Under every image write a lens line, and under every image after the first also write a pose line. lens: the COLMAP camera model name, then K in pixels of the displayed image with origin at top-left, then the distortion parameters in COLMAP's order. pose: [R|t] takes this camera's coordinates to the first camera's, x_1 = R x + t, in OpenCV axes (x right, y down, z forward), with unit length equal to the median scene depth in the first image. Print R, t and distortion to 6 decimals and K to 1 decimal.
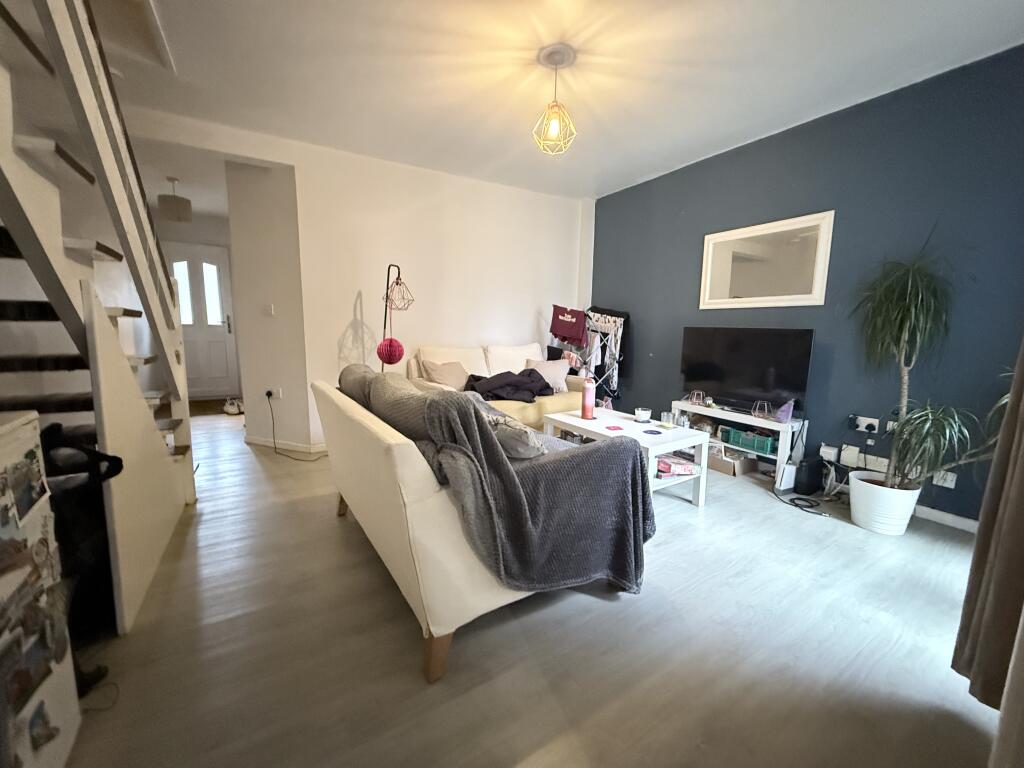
lens RADIAL K [[412.5, 0, 511.4], [0, 412.5, 382.7], [0, 0, 1]] dist [0.000518, 0.000016]
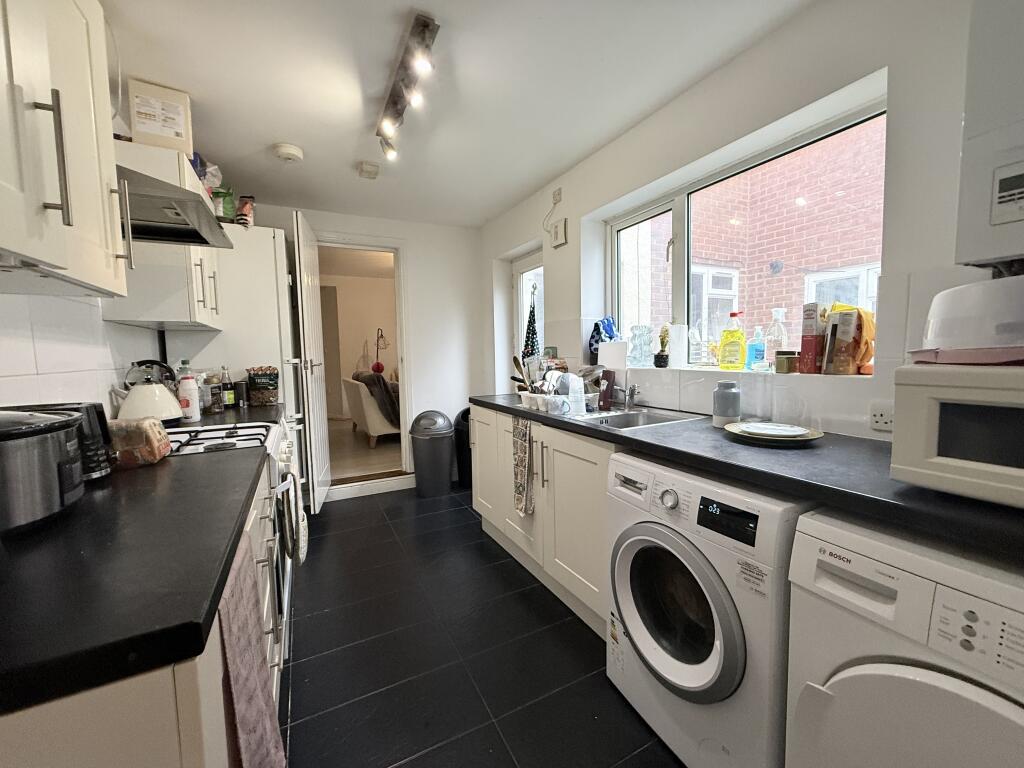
lens RADIAL K [[412.5, 0, 510.0], [0, 412.5, 383.4], [0, 0, 1]] dist [0.000518, 0.000016]
pose [[0.994212, -0.049538, -0.095333, 1.093869], [0.043482, 0.996964, -0.064585, 0.321089], [0.098243, 0.060066, 0.993348, -2.001597]]
